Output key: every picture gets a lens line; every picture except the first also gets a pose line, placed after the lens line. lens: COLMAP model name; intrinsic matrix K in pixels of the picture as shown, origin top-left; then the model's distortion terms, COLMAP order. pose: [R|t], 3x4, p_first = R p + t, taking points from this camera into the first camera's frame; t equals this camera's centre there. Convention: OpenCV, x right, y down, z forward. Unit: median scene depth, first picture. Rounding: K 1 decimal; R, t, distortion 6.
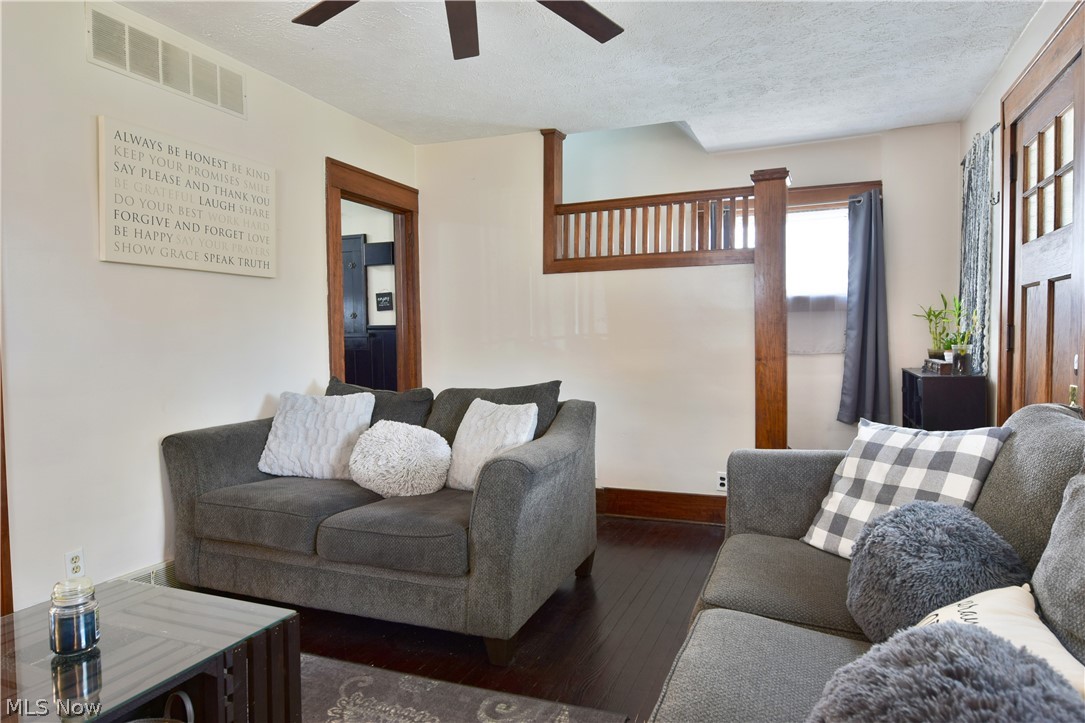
lens RADIAL K [[662.9, 0, 545.8], [0, 662.9, 363.7], [0, 0, 1]] dist [-0.009186, -0.005933]
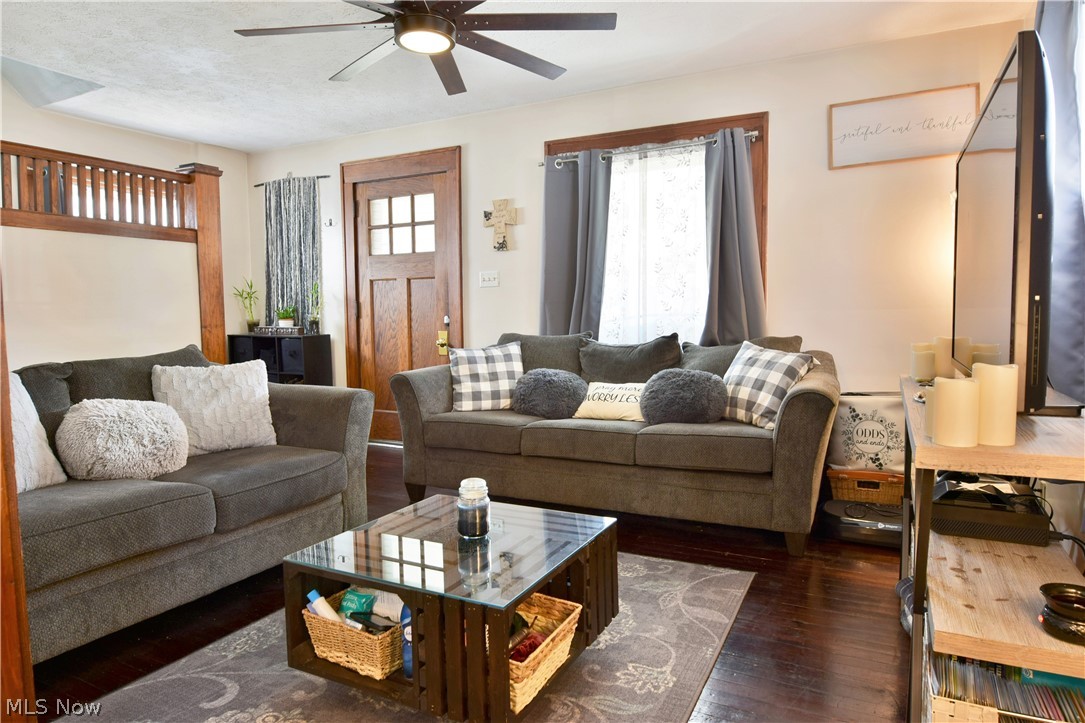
lens RADIAL K [[662.9, 0, 545.8], [0, 662.9, 363.7], [0, 0, 1]] dist [-0.009186, -0.005933]
pose [[0.091717, -0.064364, 0.993703, -1.304425], [0.045821, 0.997125, 0.060356, 0.025027], [-0.994730, 0.039996, 0.094402, 0.492421]]
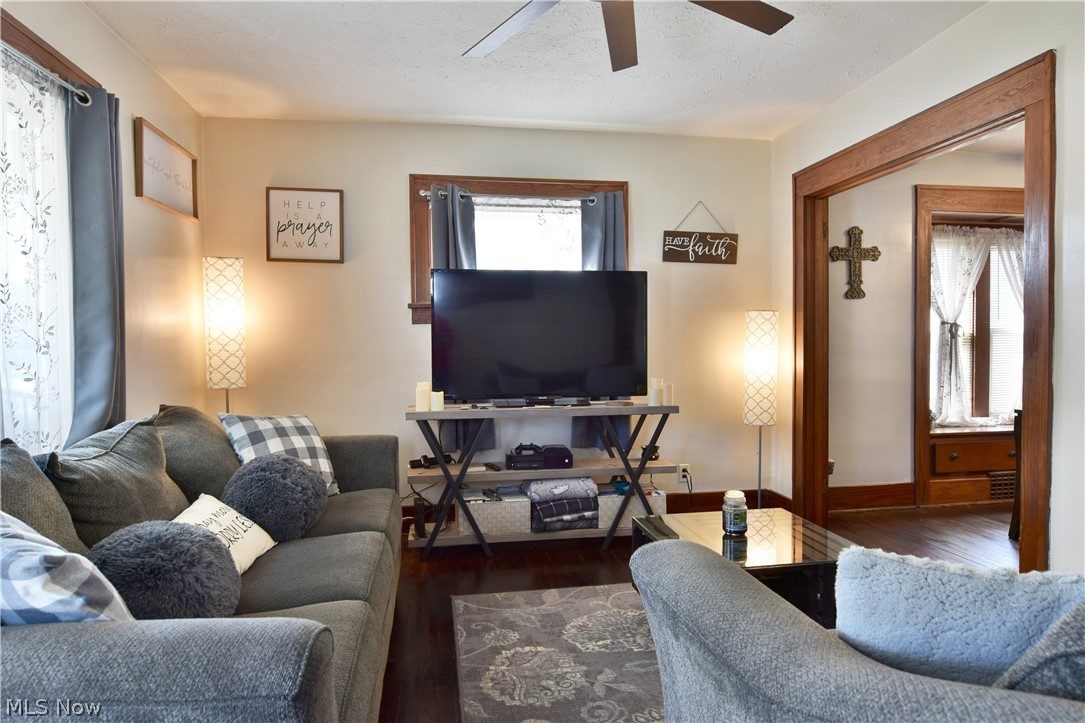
lens RADIAL K [[662.9, 0, 545.8], [0, 662.9, 363.7], [0, 0, 1]] dist [-0.009186, -0.005933]
pose [[-0.852059, 0.036991, -0.522137, 0.385088], [-0.000109, 0.997487, 0.070846, -0.081760], [0.523446, 0.060422, -0.849914, 1.457338]]
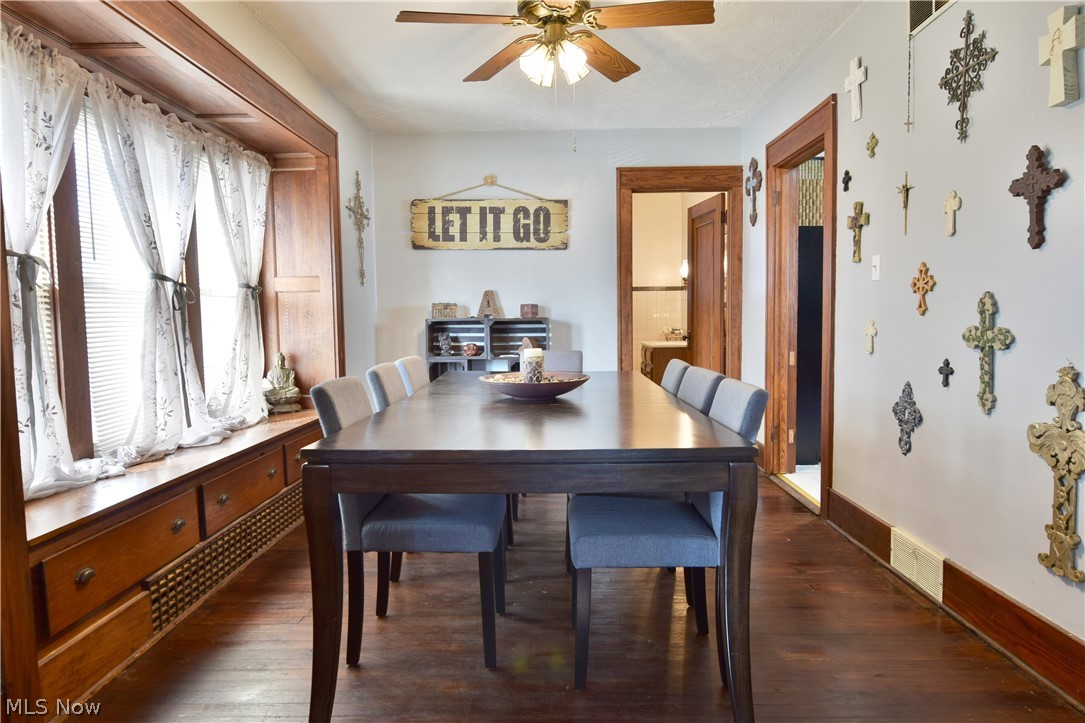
lens RADIAL K [[662.9, 0, 545.8], [0, 662.9, 363.7], [0, 0, 1]] dist [-0.009186, -0.005933]
pose [[0.366022, 0.073129, -0.927728, -0.767322], [-0.026656, 0.997322, 0.068099, 0.007327], [0.930224, -0.000196, 0.366992, 0.646894]]
